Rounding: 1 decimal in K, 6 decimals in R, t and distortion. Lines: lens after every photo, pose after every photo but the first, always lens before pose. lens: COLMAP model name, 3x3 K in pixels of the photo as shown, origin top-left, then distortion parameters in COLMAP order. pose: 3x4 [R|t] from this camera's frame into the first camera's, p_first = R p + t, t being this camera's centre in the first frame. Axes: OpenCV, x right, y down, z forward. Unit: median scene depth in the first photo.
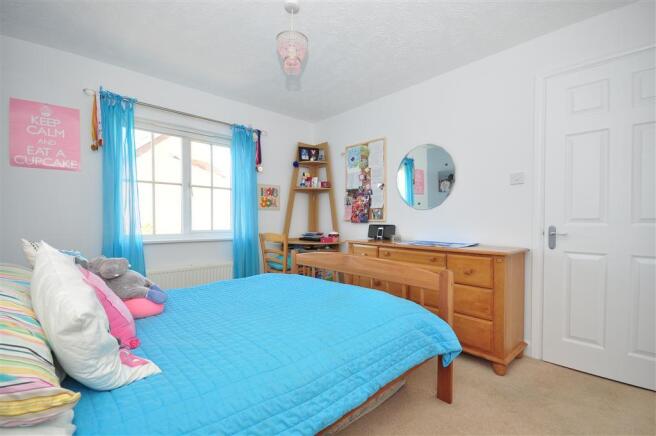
lens RADIAL K [[292.7, 0, 329.6], [0, 292.7, 222.0], [0, 0, 1]] dist [-0.001630, -0.000504]
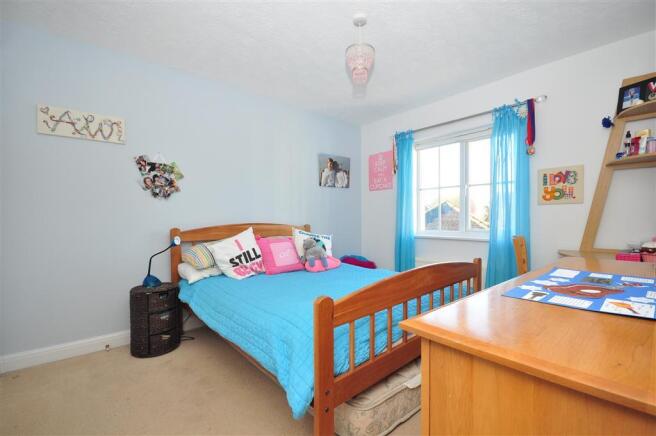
lens RADIAL K [[292.7, 0, 328.0], [0, 292.7, 219.0], [0, 0, 1]] dist [-0.001630, -0.000504]
pose [[-0.054968, -0.005180, -0.998475, 0.546320], [-0.012480, 0.999912, -0.004500, 0.004290], [0.998410, 0.012213, -0.055028, 0.531041]]
